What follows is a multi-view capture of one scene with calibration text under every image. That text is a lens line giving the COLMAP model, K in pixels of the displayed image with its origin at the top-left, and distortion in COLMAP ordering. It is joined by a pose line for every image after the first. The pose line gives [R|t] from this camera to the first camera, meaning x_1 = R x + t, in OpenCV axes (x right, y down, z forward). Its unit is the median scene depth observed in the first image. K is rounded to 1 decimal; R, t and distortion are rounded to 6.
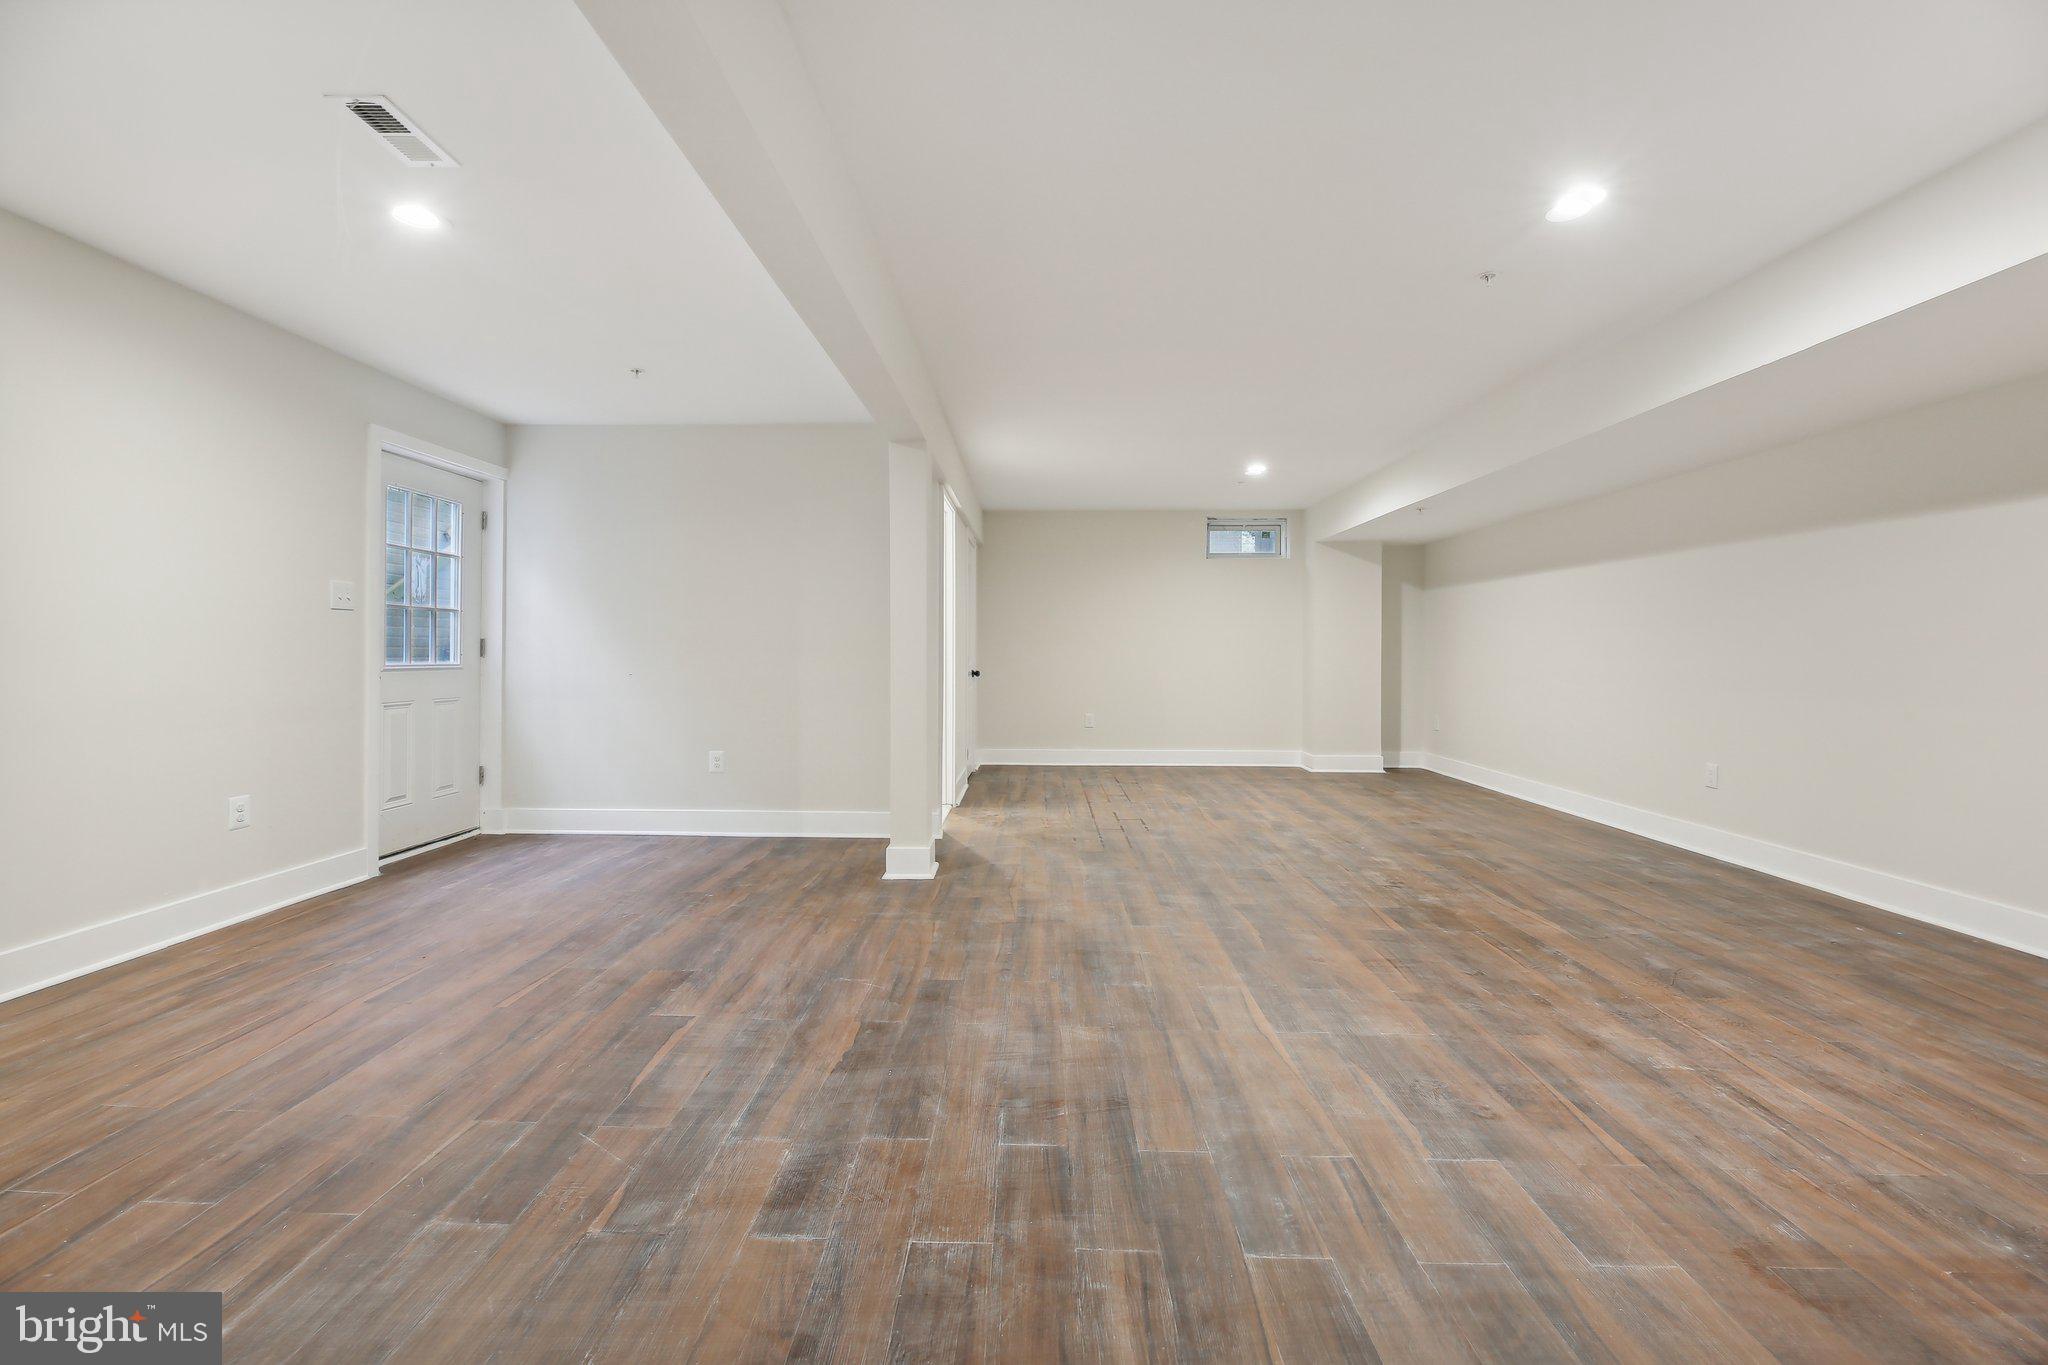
lens RADIAL K [[834.9, 0, 1017.6], [0, 834.9, 670.3], [0, 0, 1]] dist [0.001040, -0.002319]
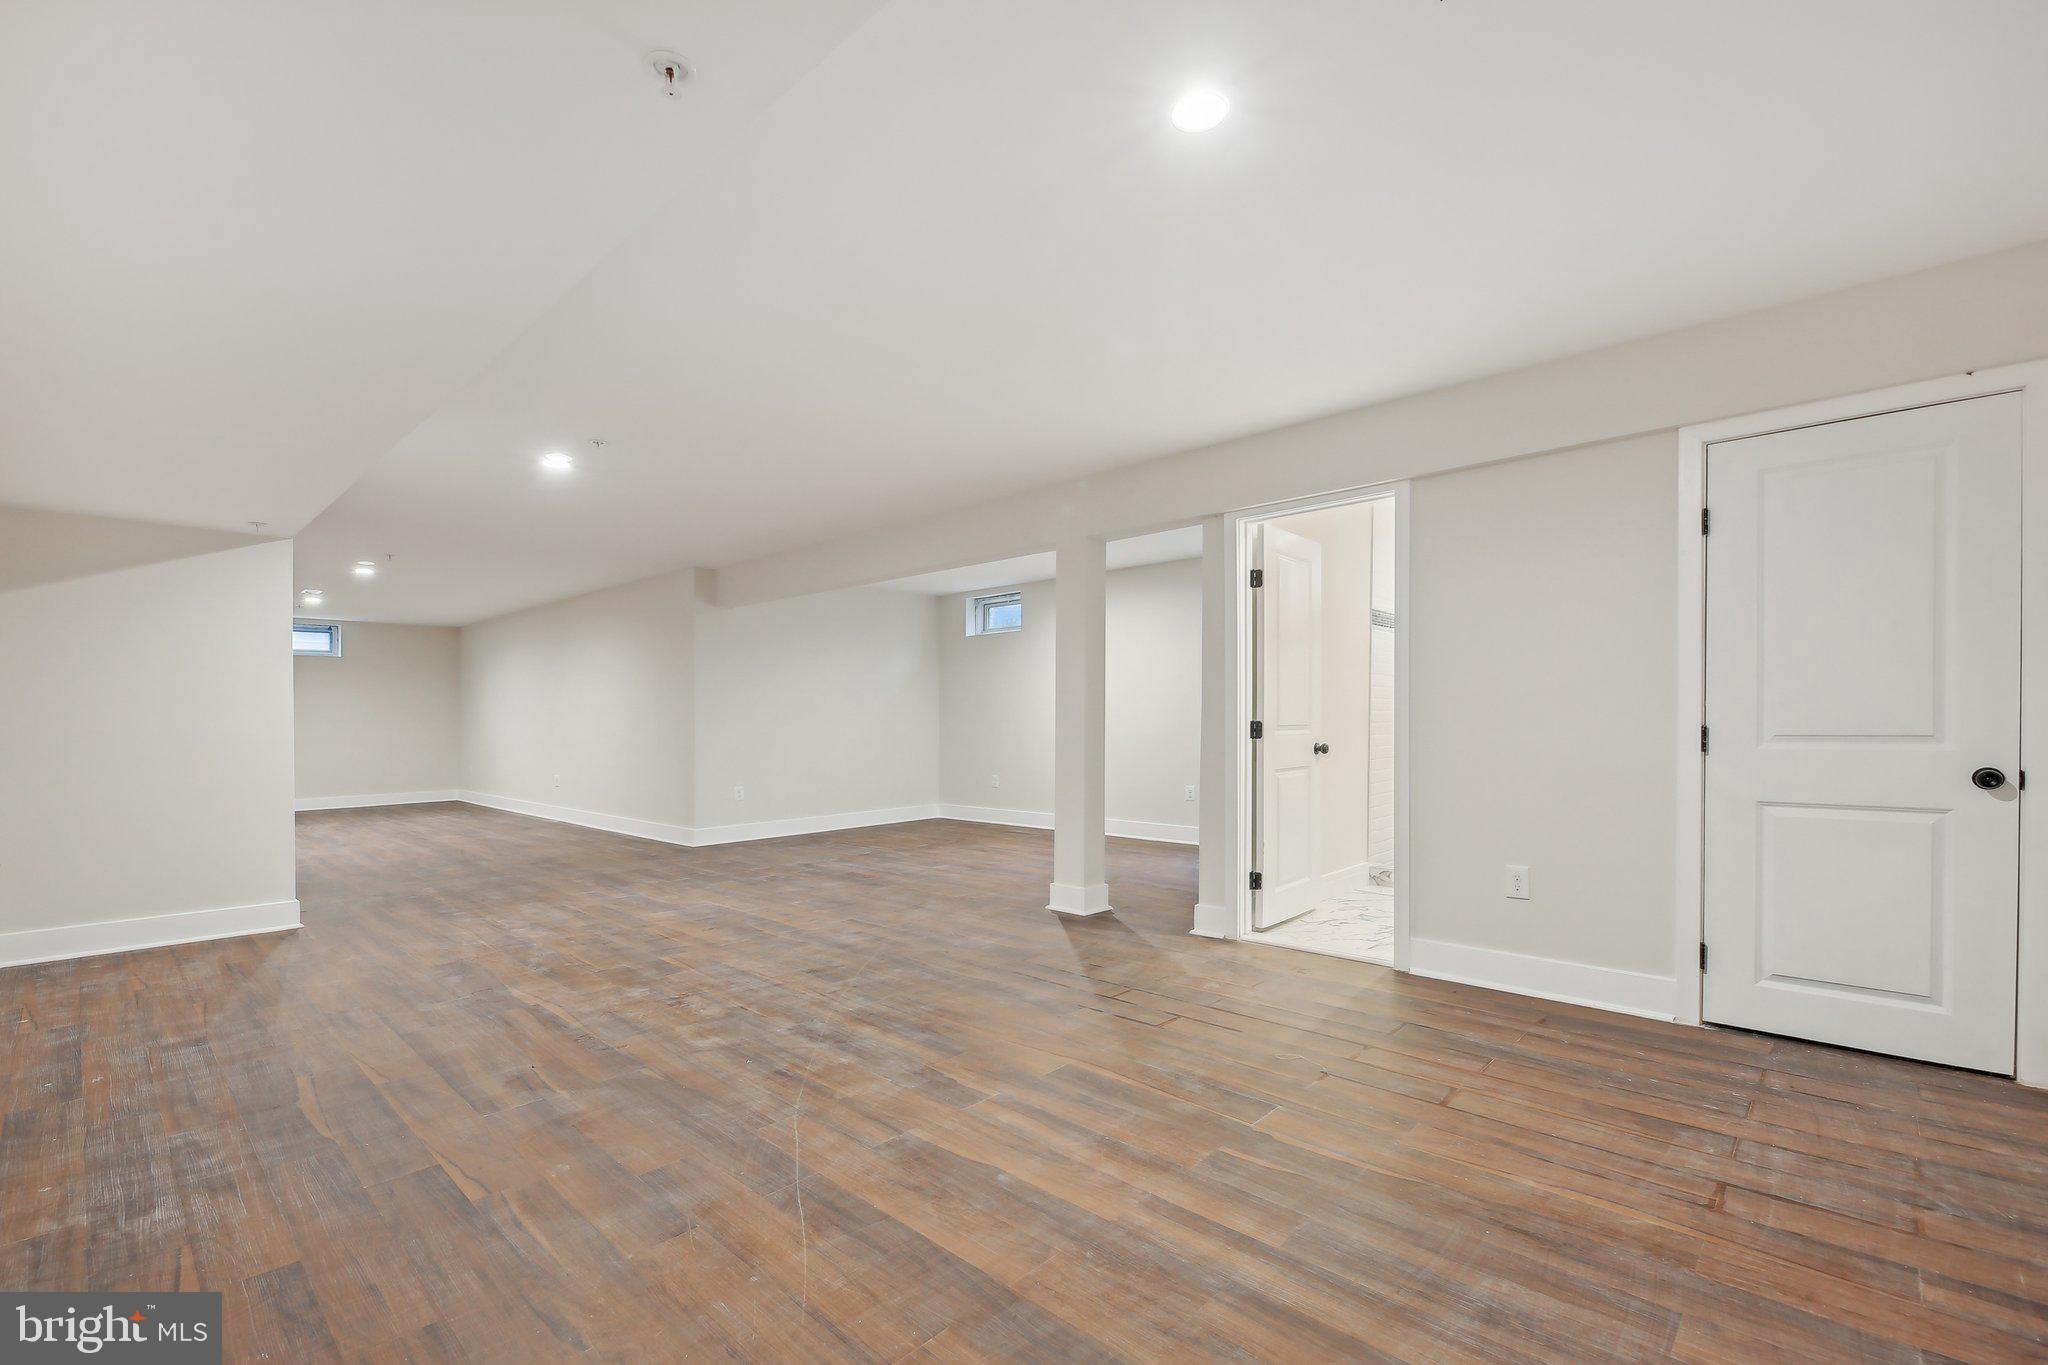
lens RADIAL K [[834.9, 0, 1015.4], [0, 834.9, 702.2], [0, 0, 1]] dist [0.001040, -0.002319]
pose [[-0.641376, -0.010244, -0.767158, 1.098329], [-0.010165, 0.999937, -0.004854, -0.050829], [0.767159, 0.004685, -0.641440, 2.240789]]
